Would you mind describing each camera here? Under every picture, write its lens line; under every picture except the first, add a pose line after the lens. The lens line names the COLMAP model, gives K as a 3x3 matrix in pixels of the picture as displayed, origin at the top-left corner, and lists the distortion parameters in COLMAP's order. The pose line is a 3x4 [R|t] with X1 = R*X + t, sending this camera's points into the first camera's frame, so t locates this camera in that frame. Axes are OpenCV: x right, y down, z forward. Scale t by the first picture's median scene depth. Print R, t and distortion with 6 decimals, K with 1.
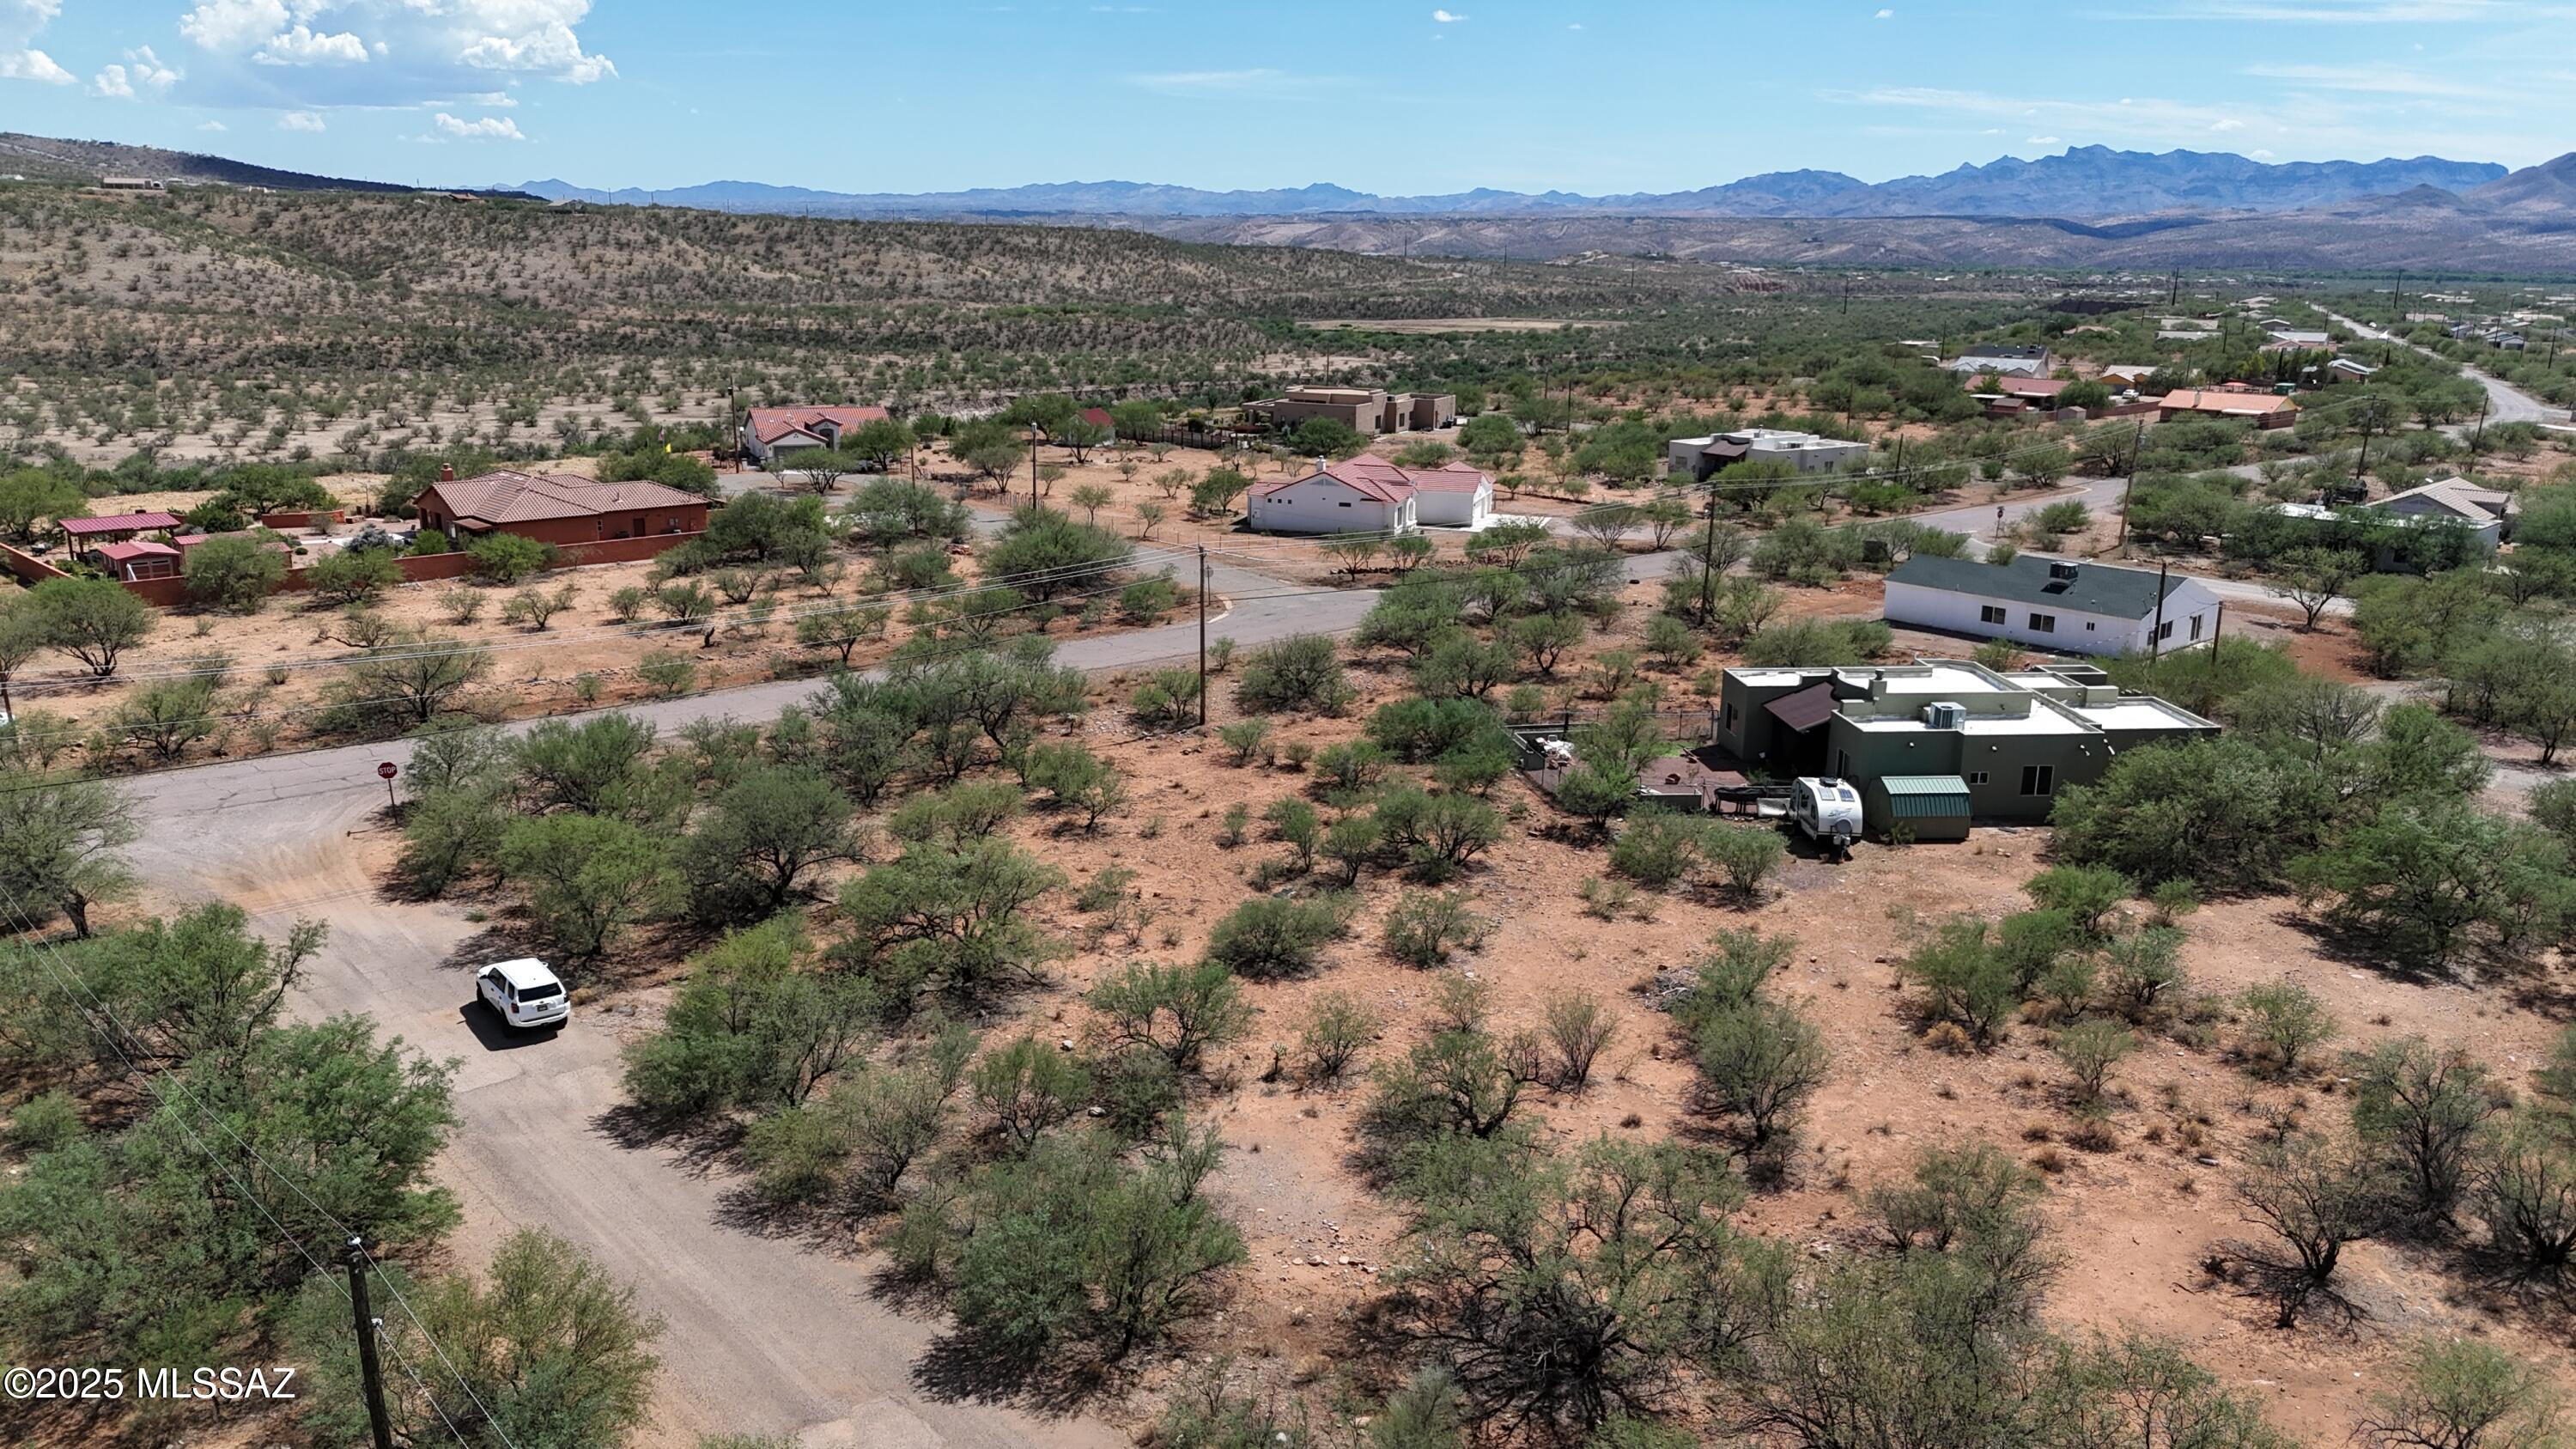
lens RADIAL K [[1892.6, 0, 1288.0], [0, 1892.6, 724.5], [0, 0, 1]] dist [0.058529, -0.047411]
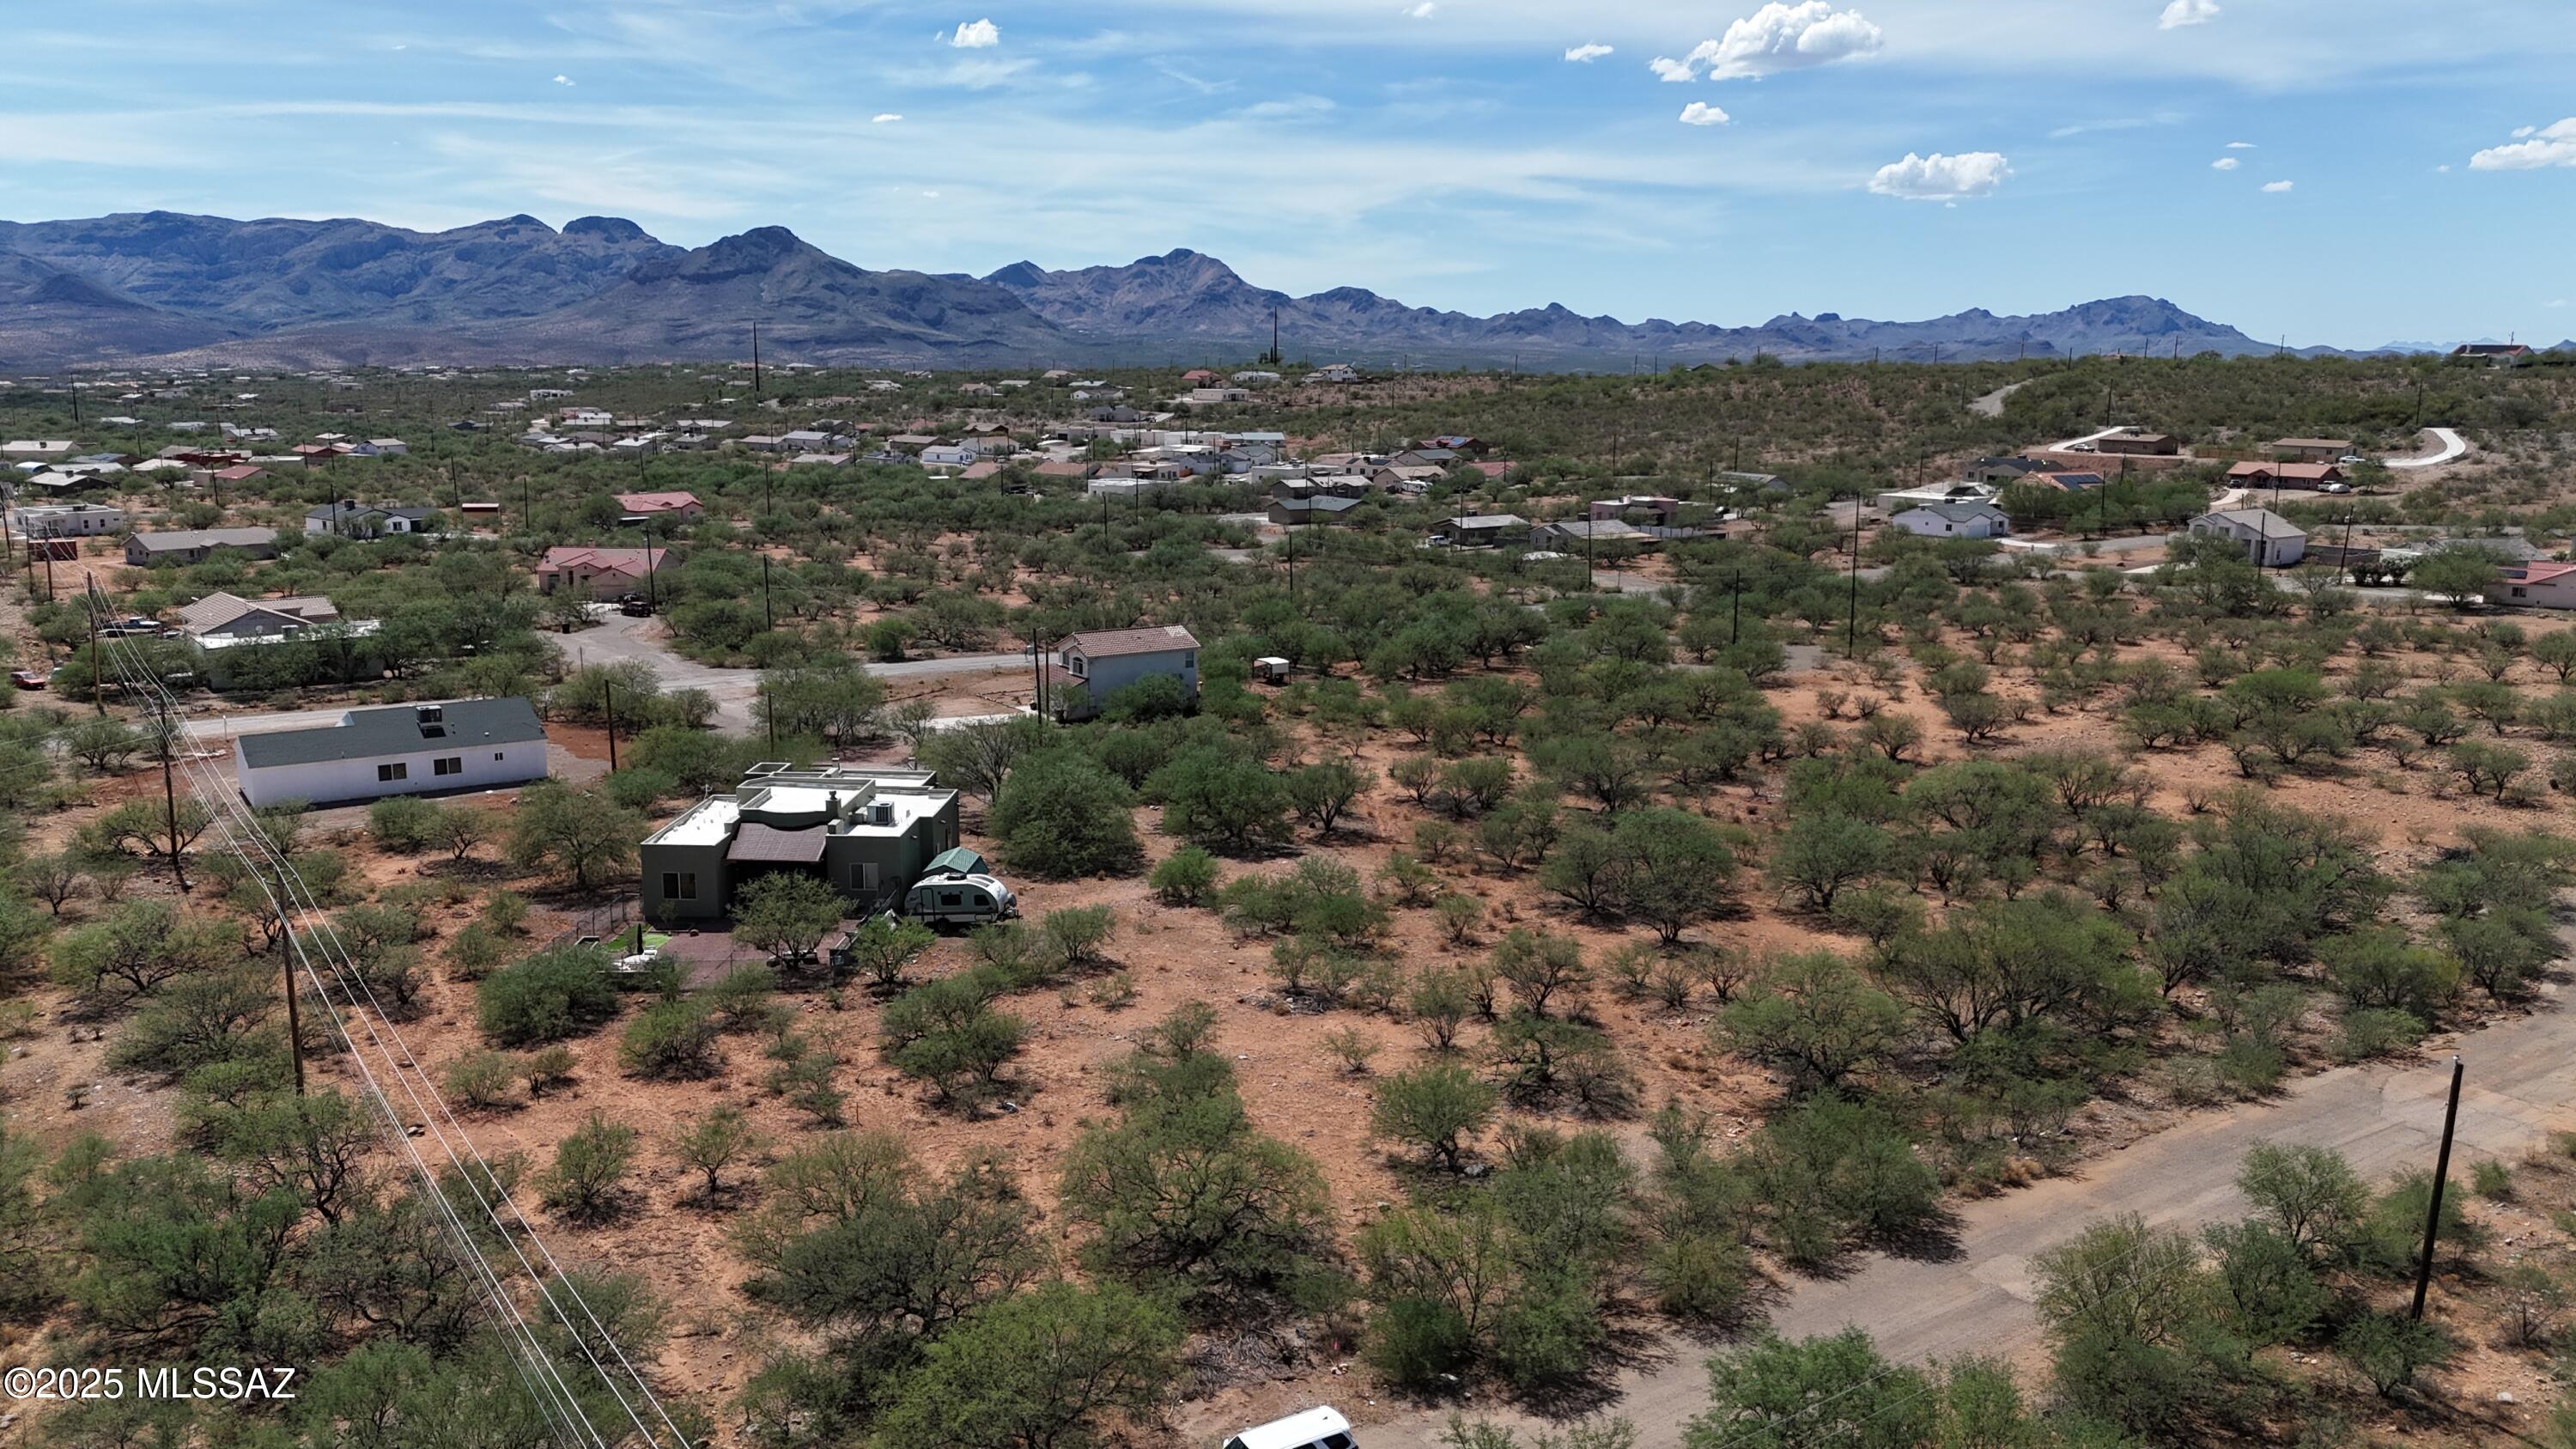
lens RADIAL K [[1892.6, 0, 1288.0], [0, 1892.6, 724.5], [0, 0, 1]] dist [0.058529, -0.047411]
pose [[0.131694, -0.201916, 0.970508, -0.318711], [0.242299, 0.955895, 0.165997, -0.081076], [-0.961222, 0.213293, 0.174809, 0.230845]]
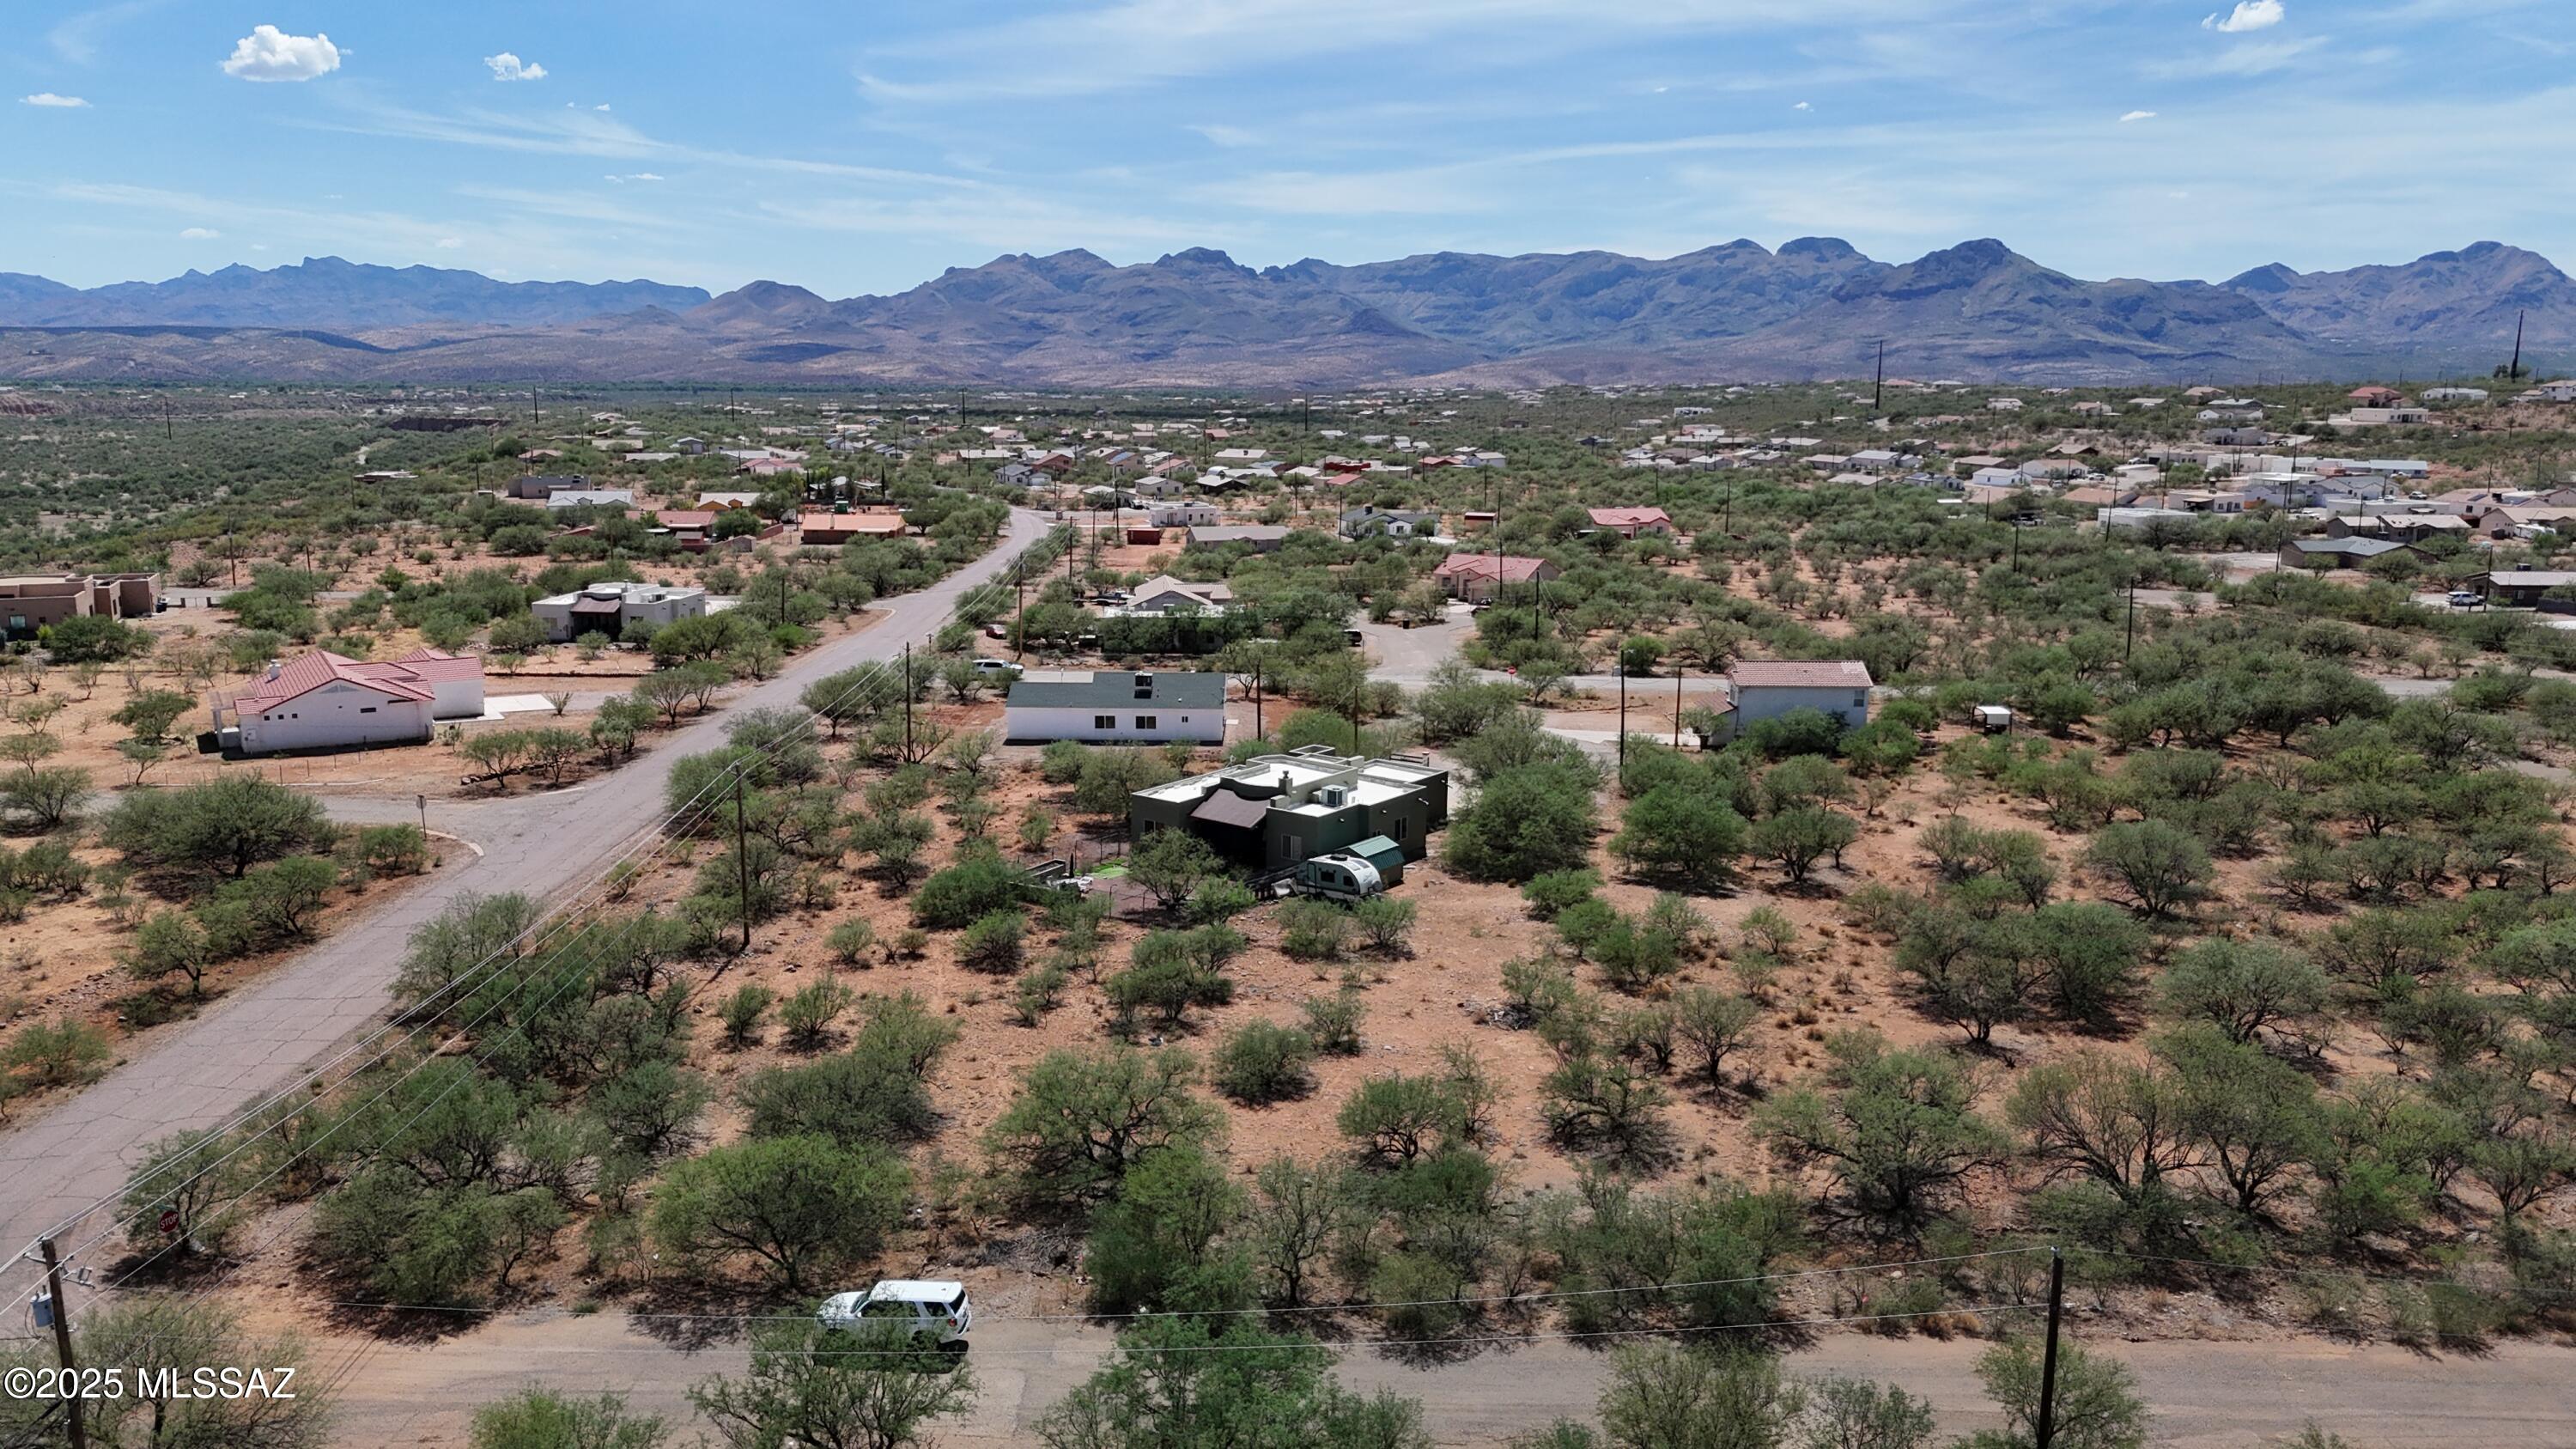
lens RADIAL K [[1892.6, 0, 1288.0], [0, 1892.6, 724.5], [0, 0, 1]] dist [0.058529, -0.047411]
pose [[0.669059, -0.148609, 0.728200, -0.268287], [0.188641, 0.981674, 0.027017, -0.040768], [-0.718870, 0.119293, 0.684832, 0.048916]]
